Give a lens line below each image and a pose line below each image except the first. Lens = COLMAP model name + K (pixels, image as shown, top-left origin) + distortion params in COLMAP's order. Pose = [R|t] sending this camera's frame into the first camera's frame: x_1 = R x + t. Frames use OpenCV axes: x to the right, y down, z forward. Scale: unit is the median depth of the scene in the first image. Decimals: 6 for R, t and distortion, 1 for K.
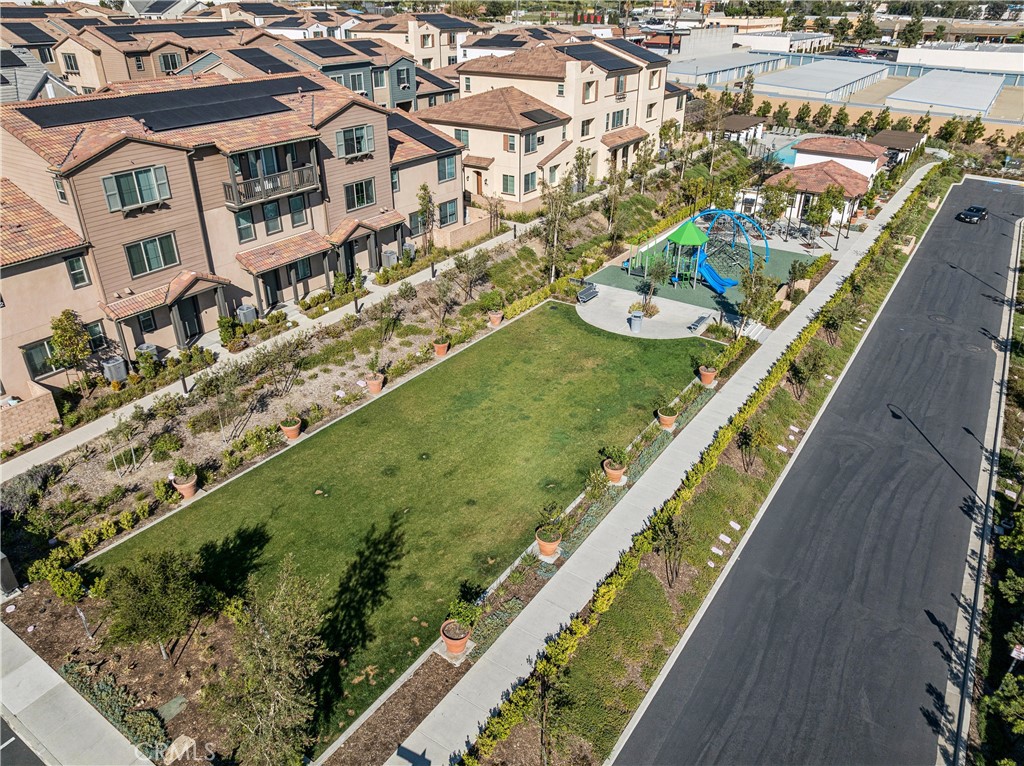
lens RADIAL K [[721.9, 0, 512.1], [0, 721.9, 381.5], [0, 0, 1]] dist [-0.034291, 0.007827]
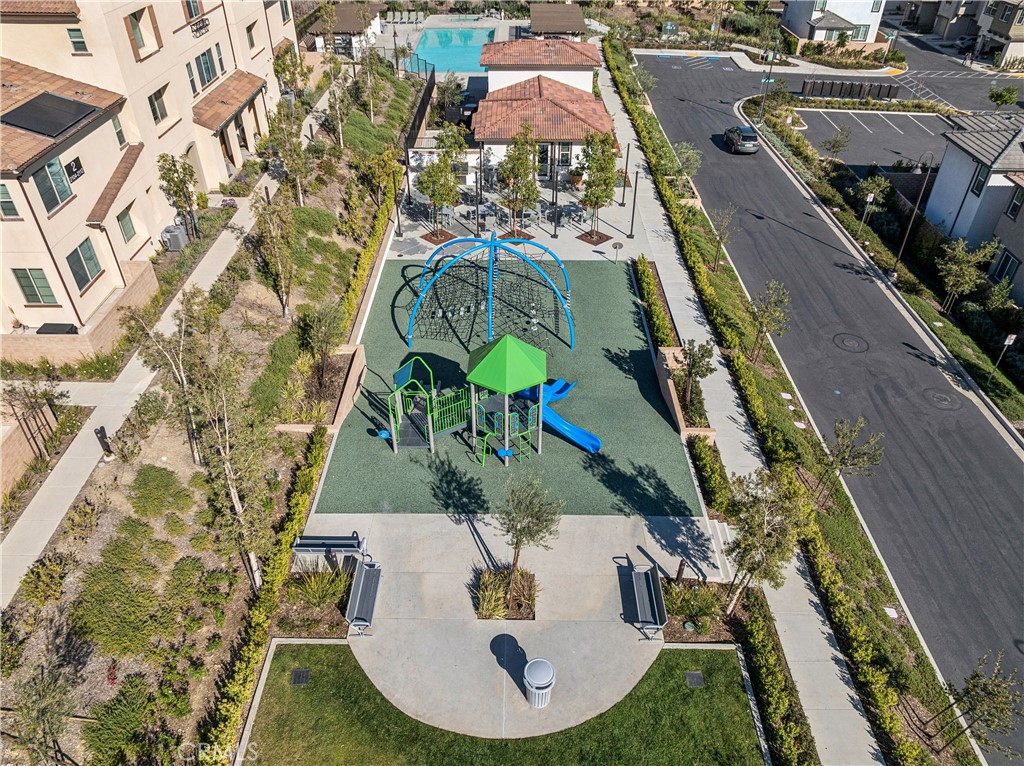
lens RADIAL K [[721.9, 0, 510.9], [0, 721.9, 385.0], [0, 0, 1]] dist [-0.034291, 0.007827]
pose [[0.836349, -0.340805, 0.429386, 0.030584], [0.264893, 0.936997, 0.227745, -0.233701], [-0.479950, -0.076733, 0.873934, 0.462500]]
